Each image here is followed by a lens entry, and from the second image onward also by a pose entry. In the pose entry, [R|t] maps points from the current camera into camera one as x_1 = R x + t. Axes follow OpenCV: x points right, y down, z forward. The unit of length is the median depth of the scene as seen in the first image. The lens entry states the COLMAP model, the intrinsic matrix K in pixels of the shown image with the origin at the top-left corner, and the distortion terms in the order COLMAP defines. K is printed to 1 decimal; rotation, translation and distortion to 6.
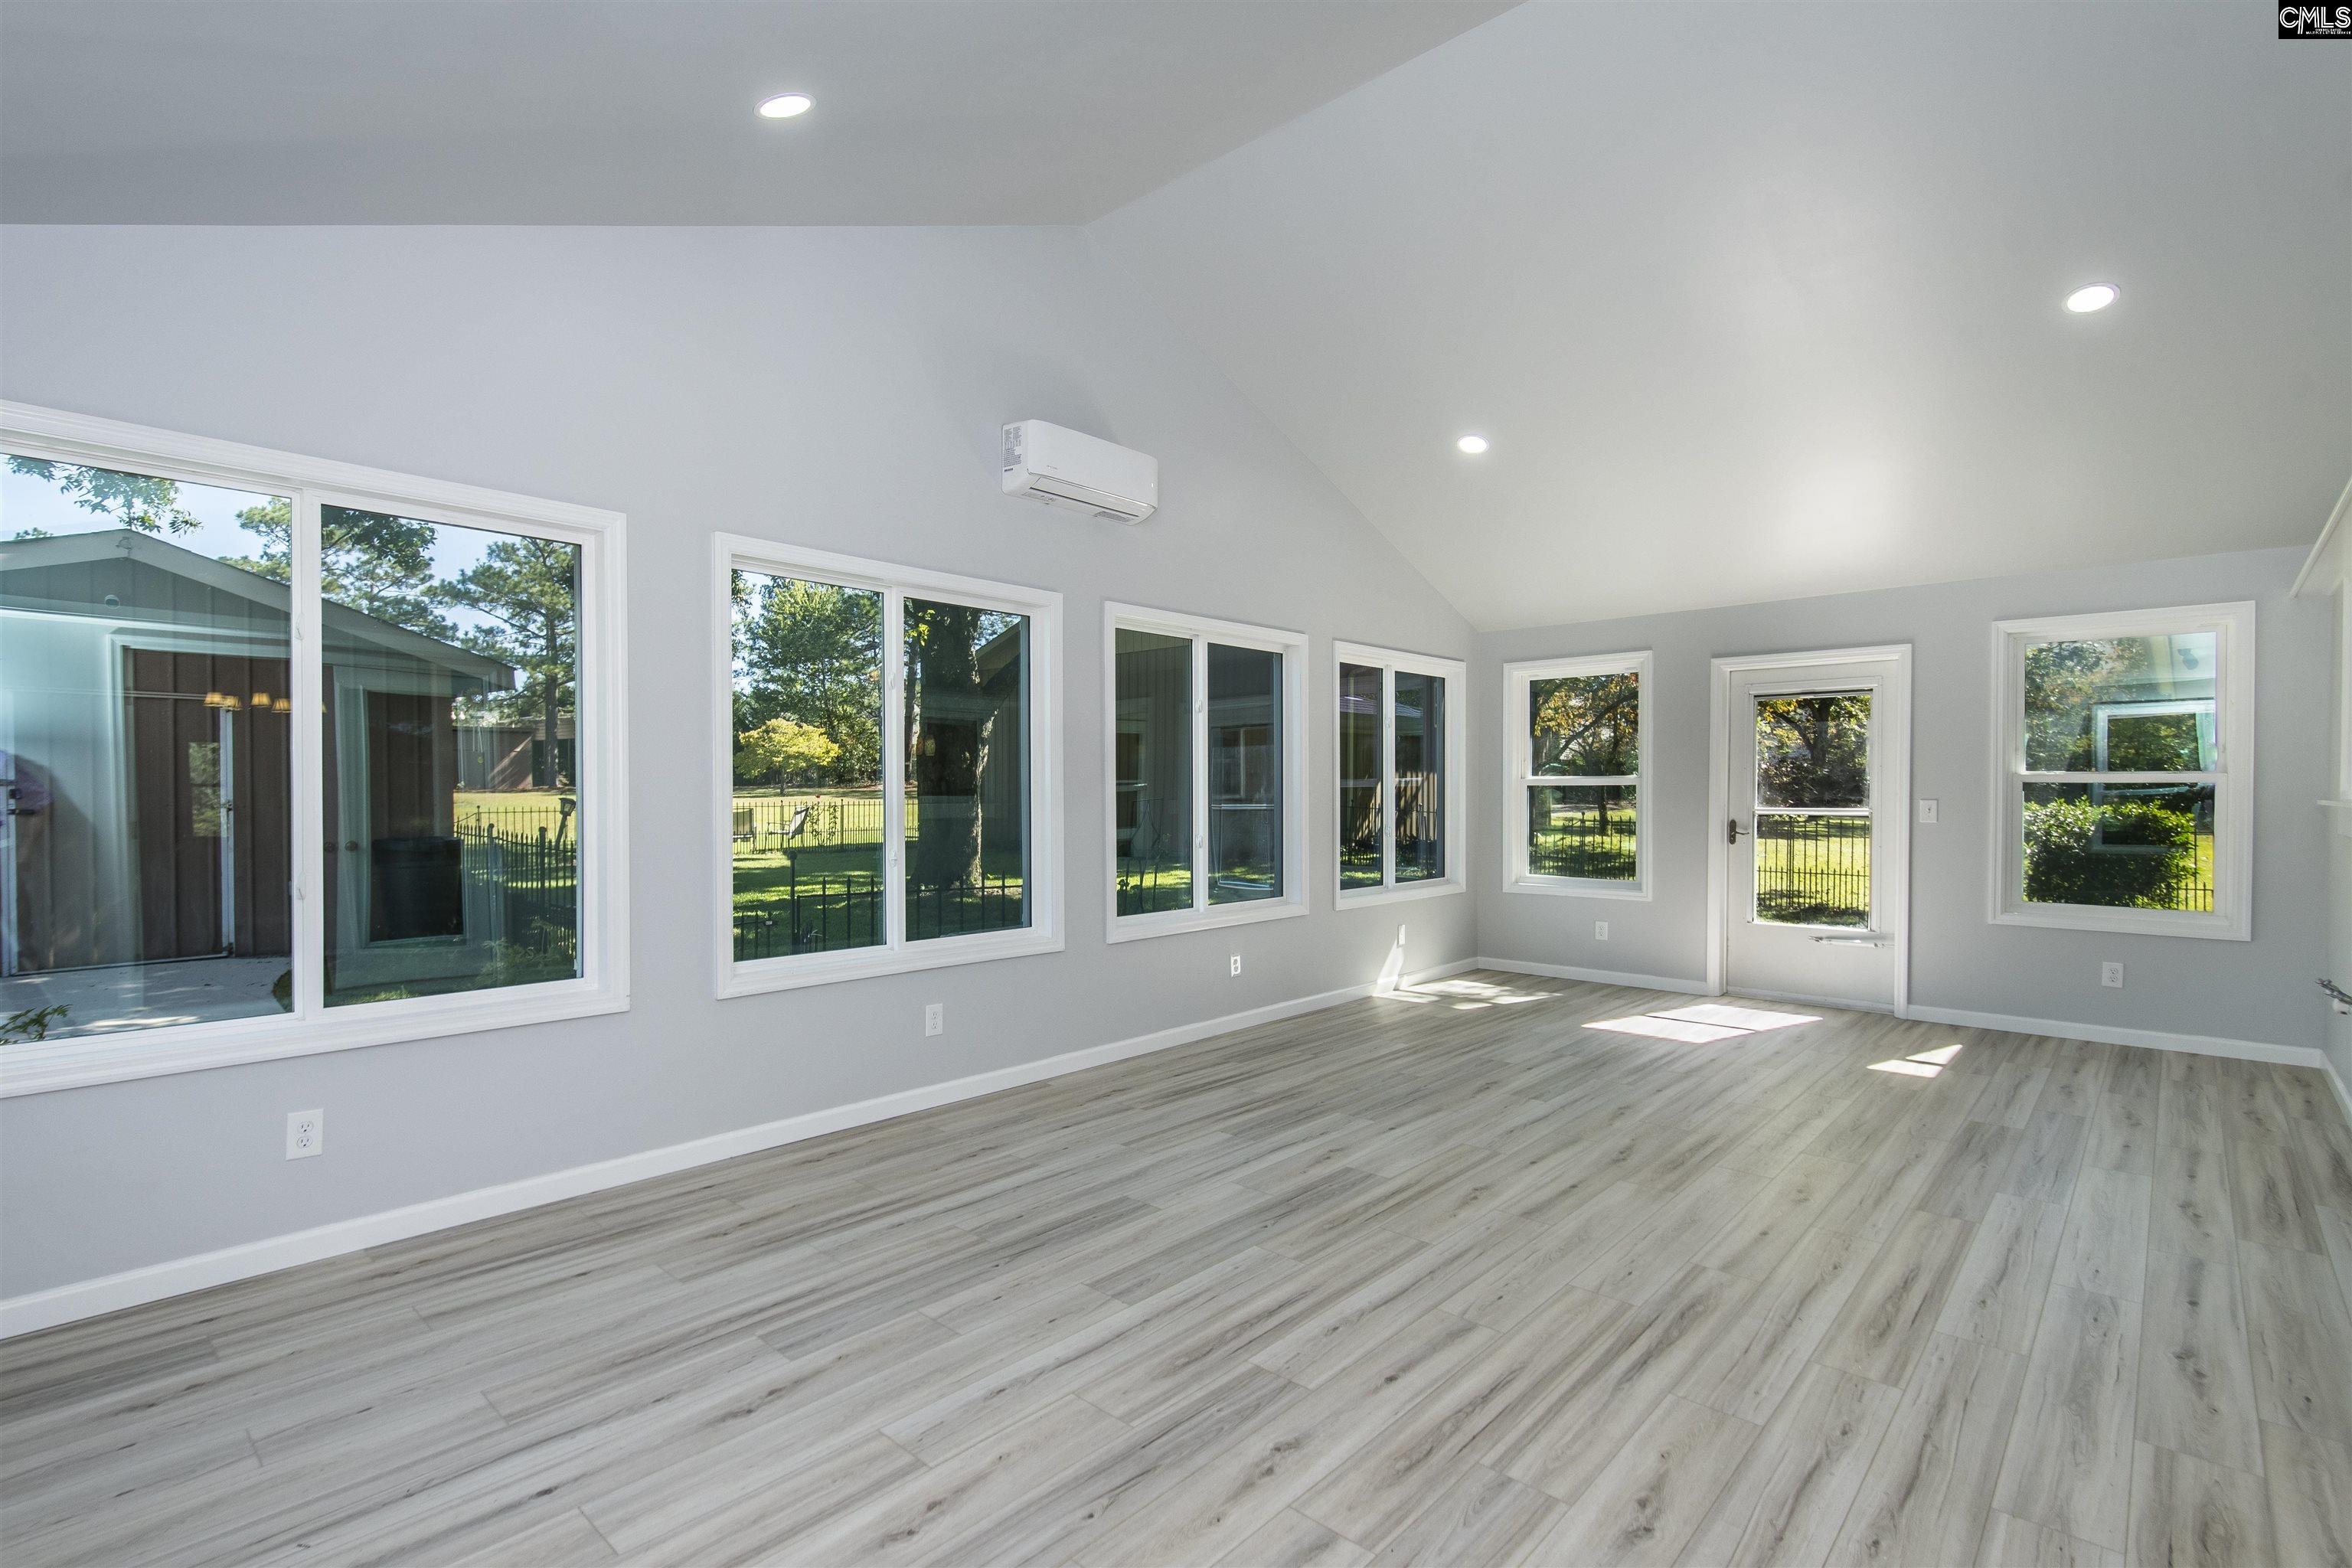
lens RADIAL K [[1097.9, 0, 1148.6], [0, 1097.9, 801.2], [0, 0, 1]] dist [0.006689, -0.005902]
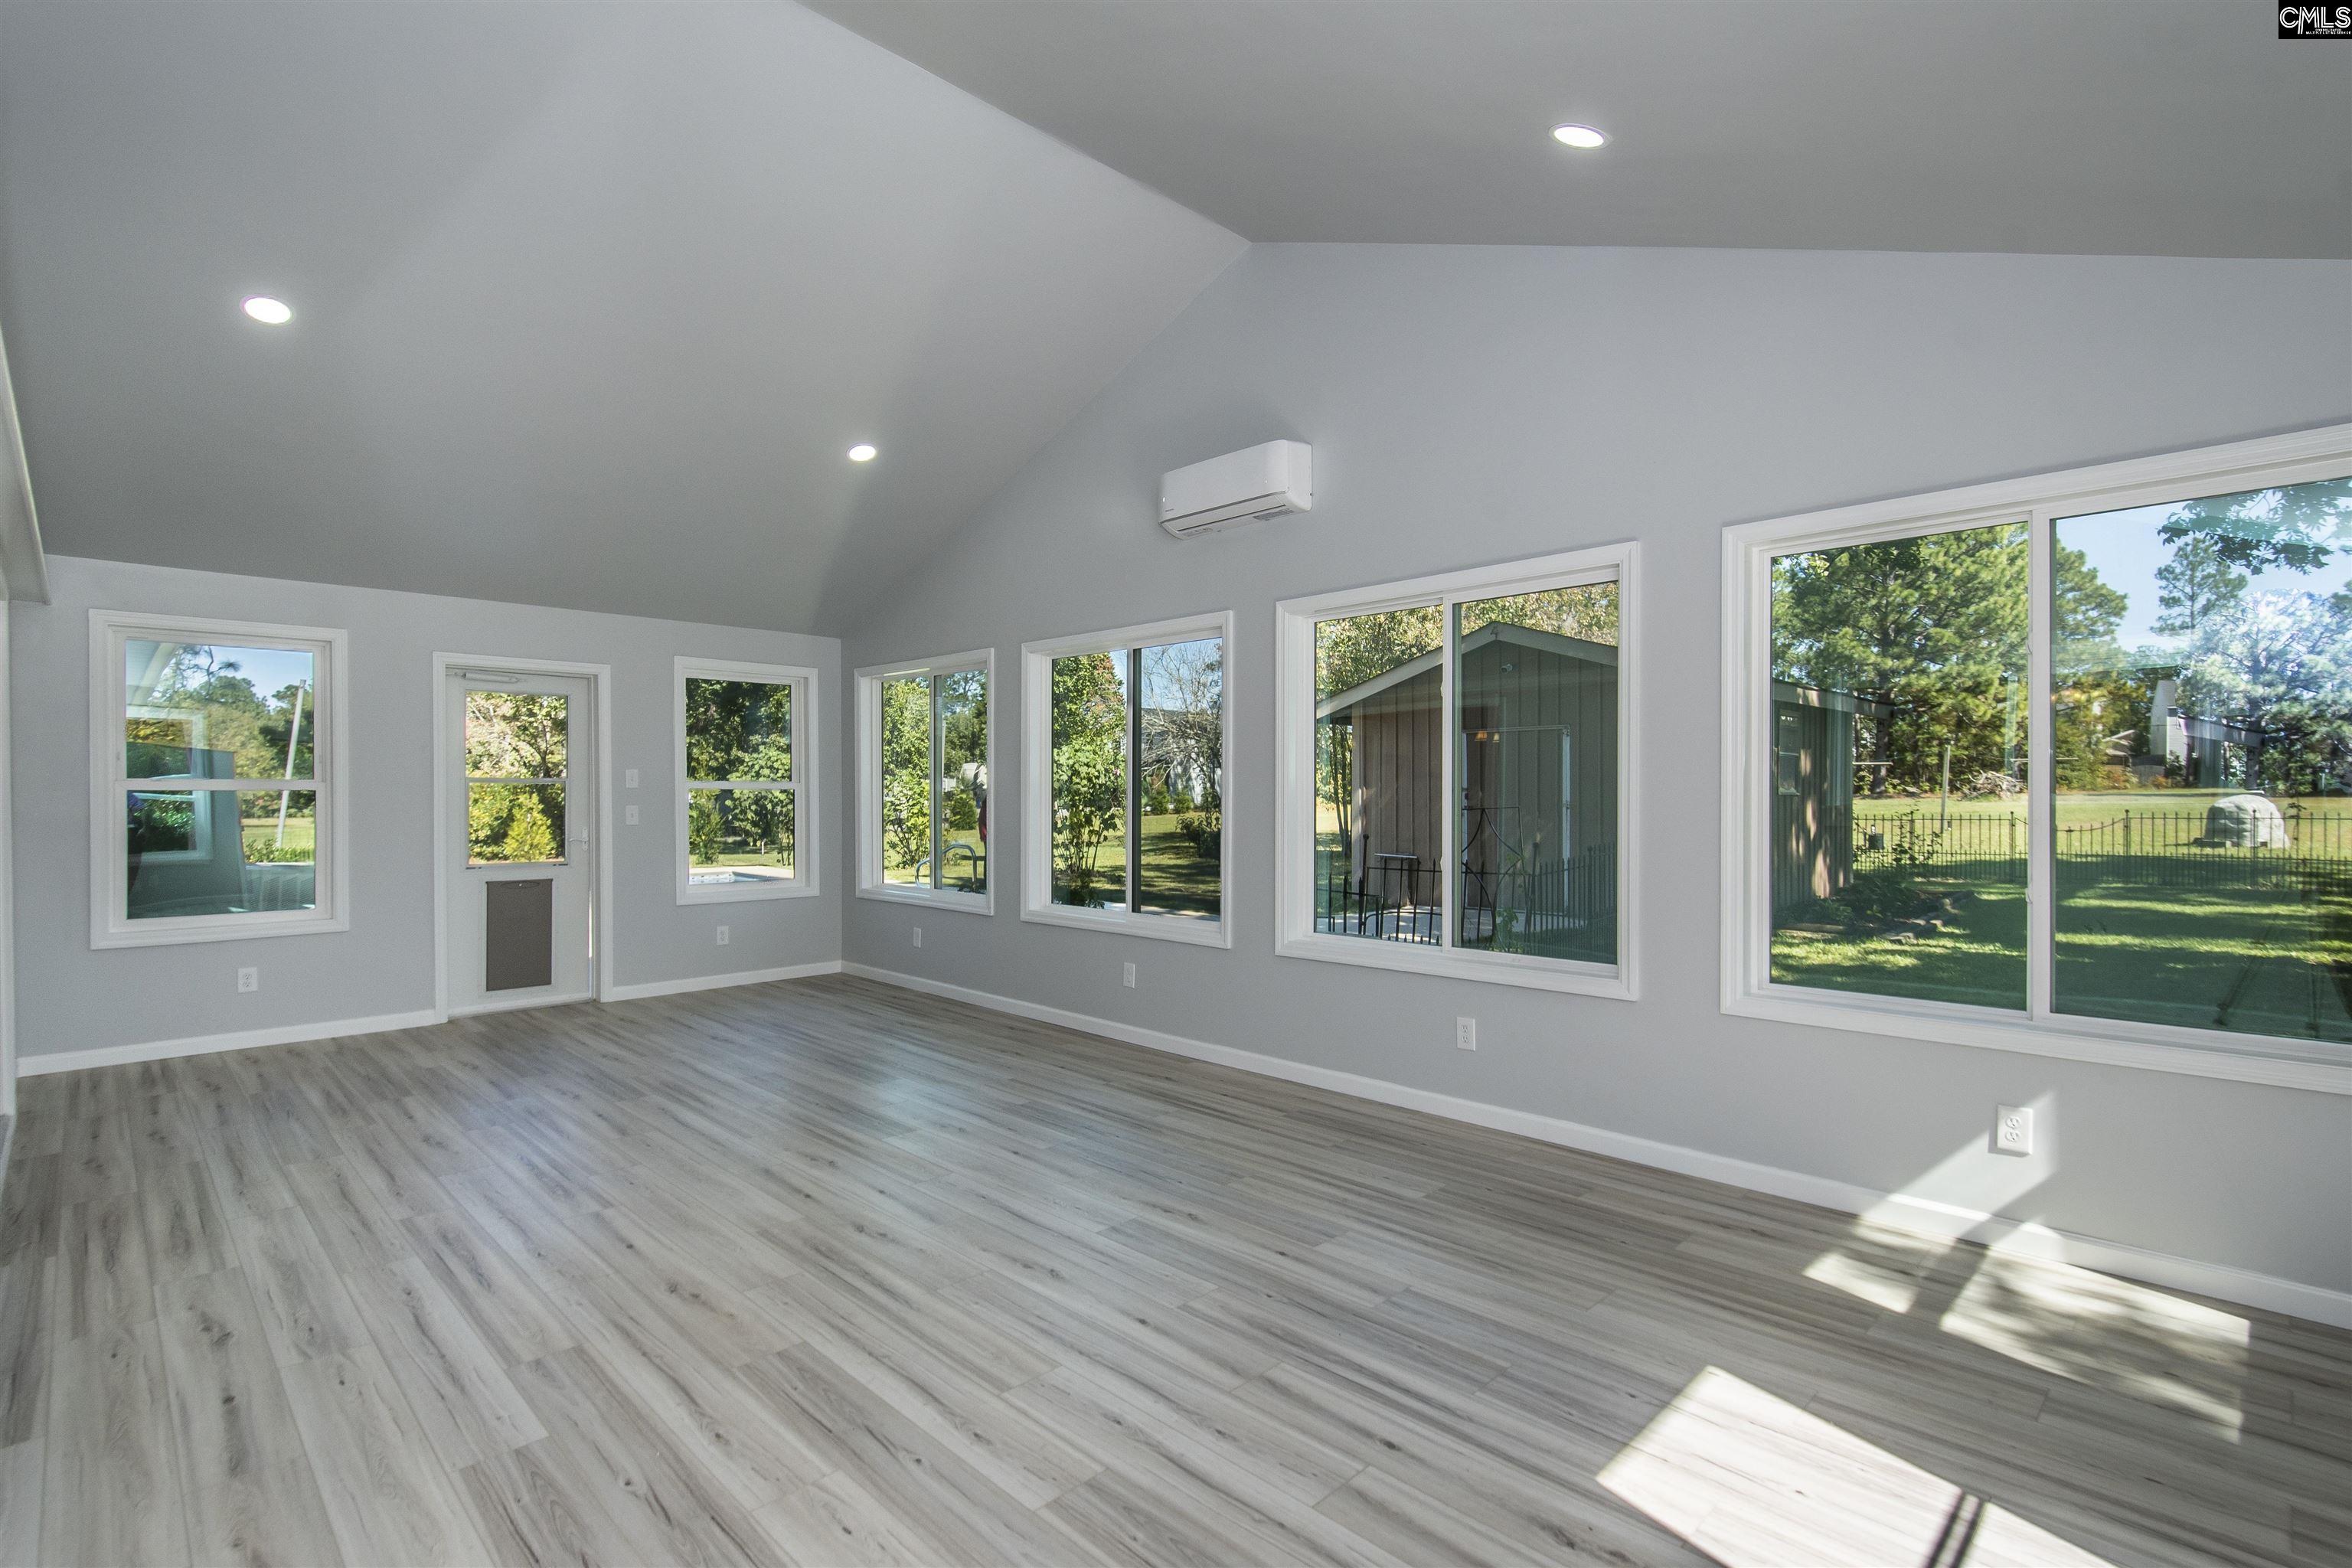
lens RADIAL K [[1097.9, 0, 1148.6], [0, 1097.9, 801.2], [0, 0, 1]] dist [0.006689, -0.005902]
pose [[-0.048274, 0.004889, -0.998822, 1.378971], [-0.008803, 0.999947, 0.005320, -0.016193], [0.998795, 0.009050, -0.048229, 1.365996]]
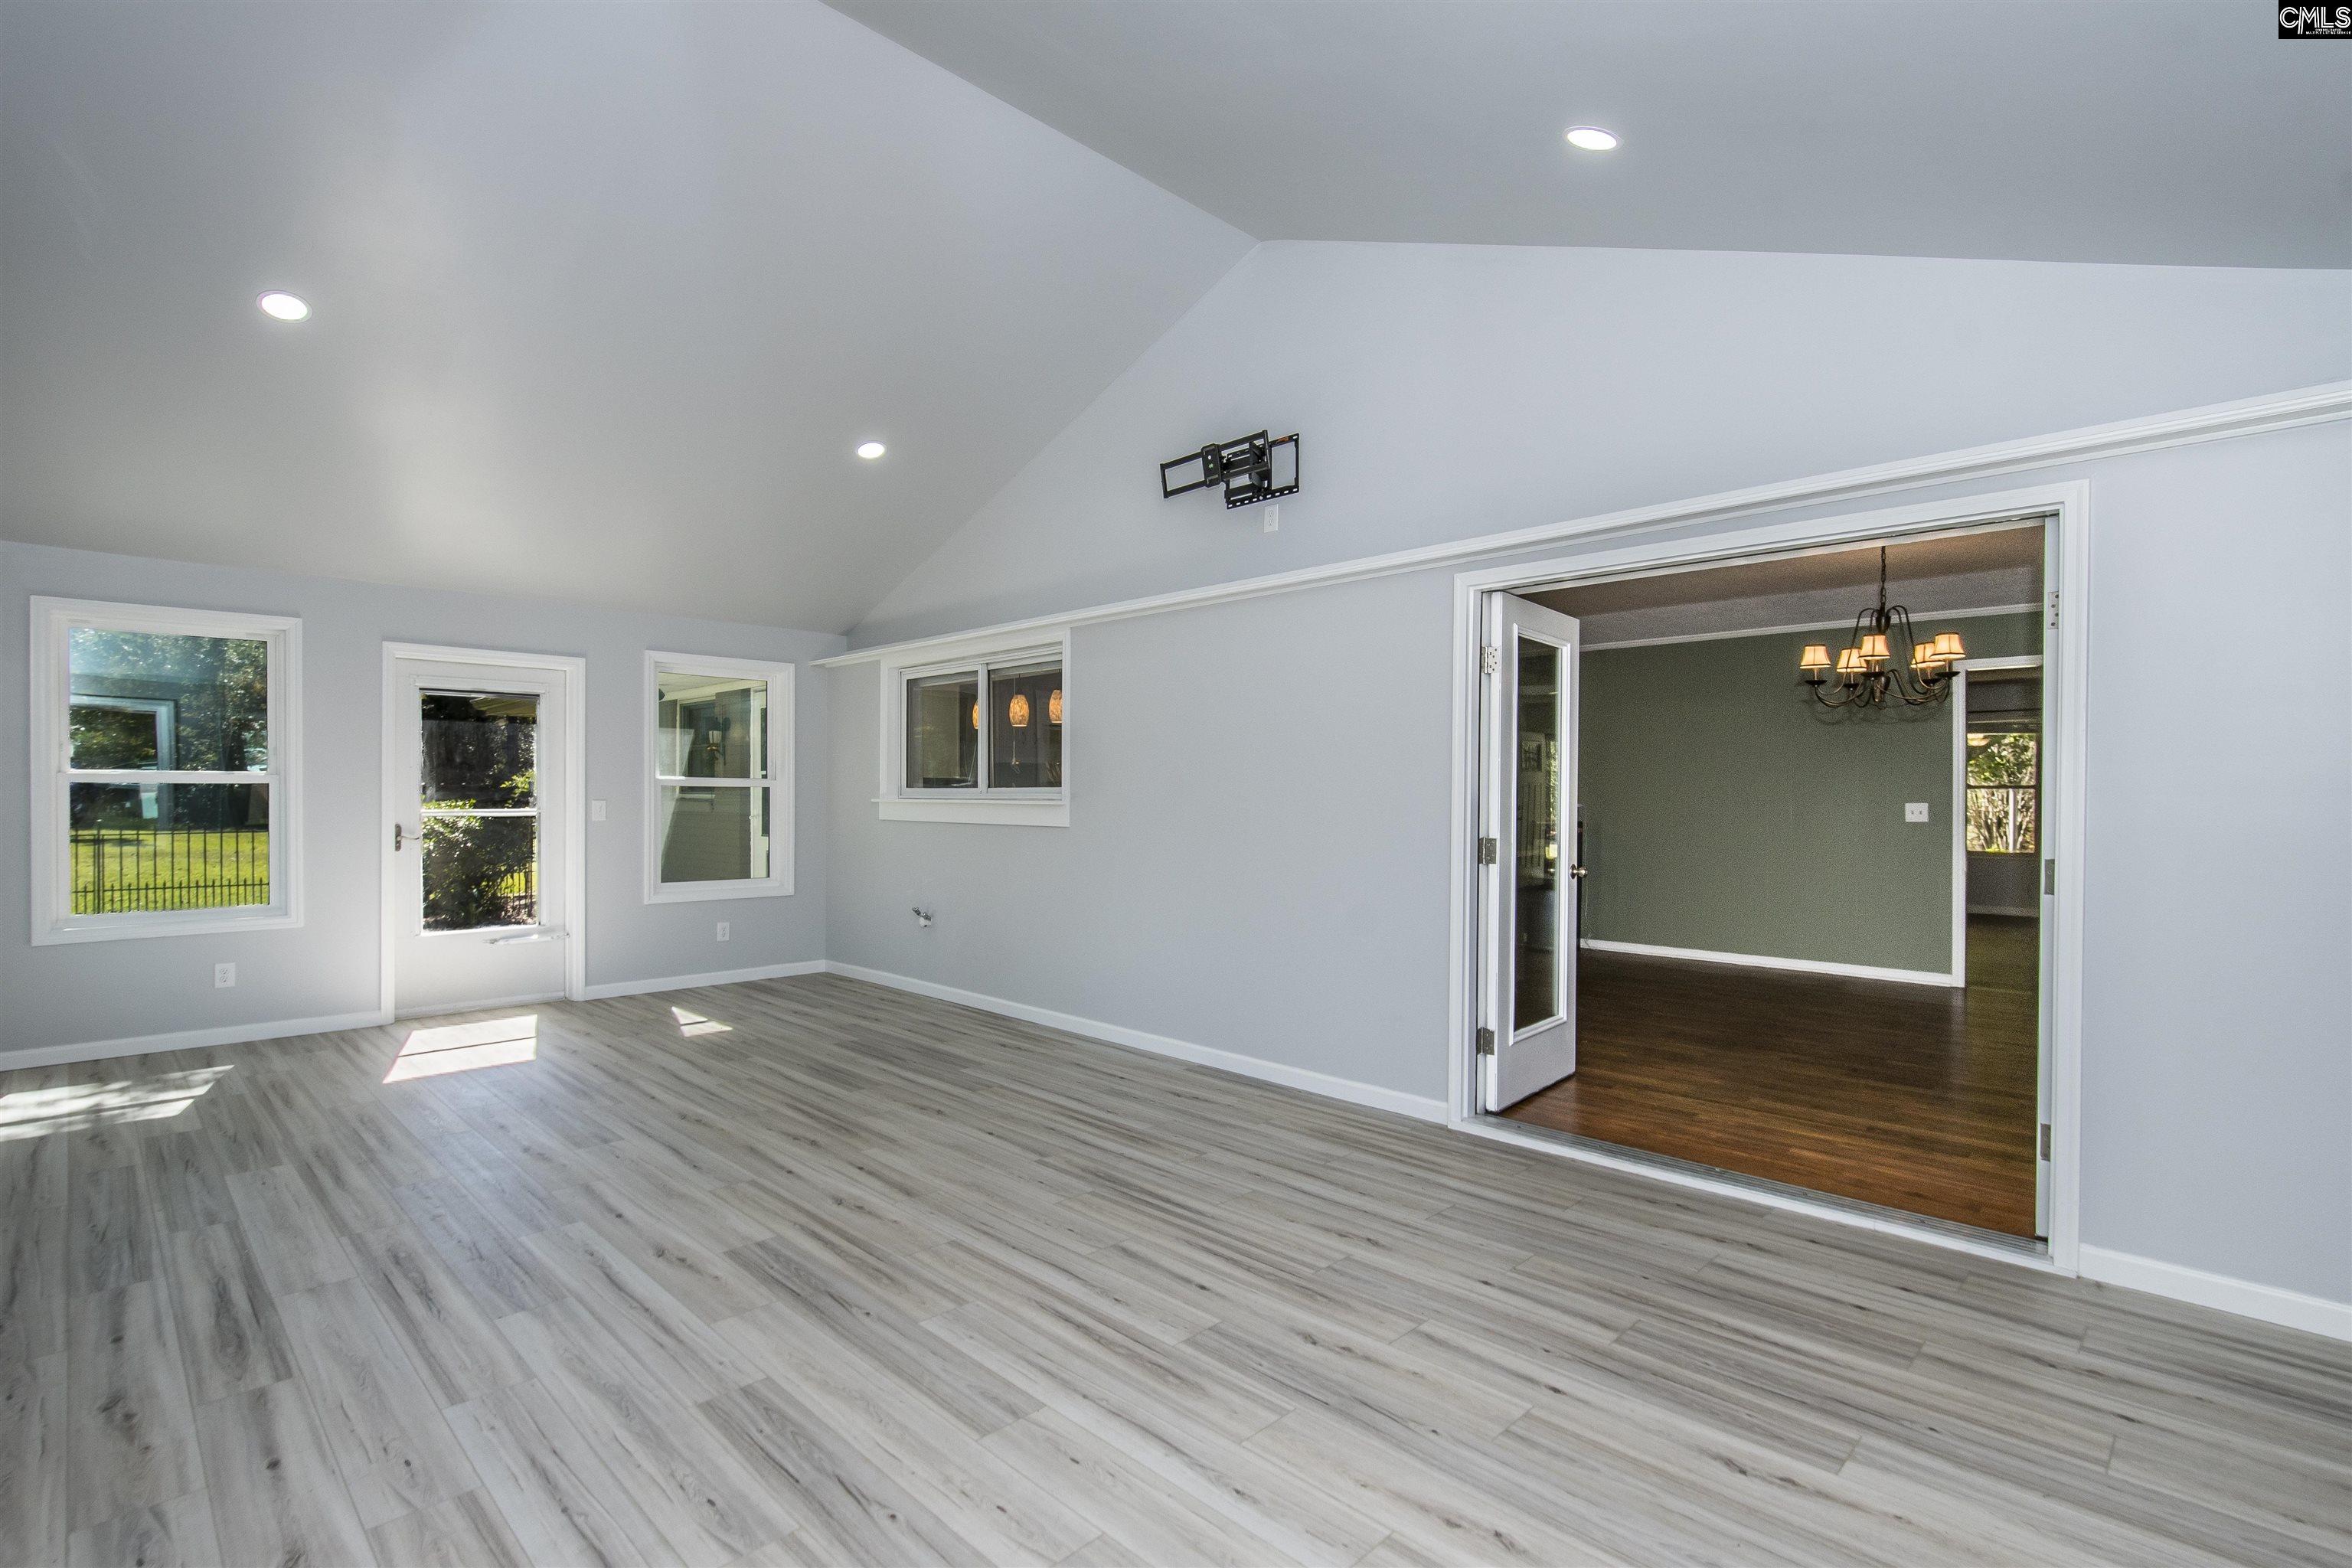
lens RADIAL K [[1097.9, 0, 1148.6], [0, 1097.9, 801.2], [0, 0, 1]] dist [0.006689, -0.005902]
pose [[0.042633, -0.009680, 0.999044, -0.658765], [0.007743, 0.999926, 0.009358, -0.010365], [-0.999061, 0.007337, 0.042705, 0.680886]]
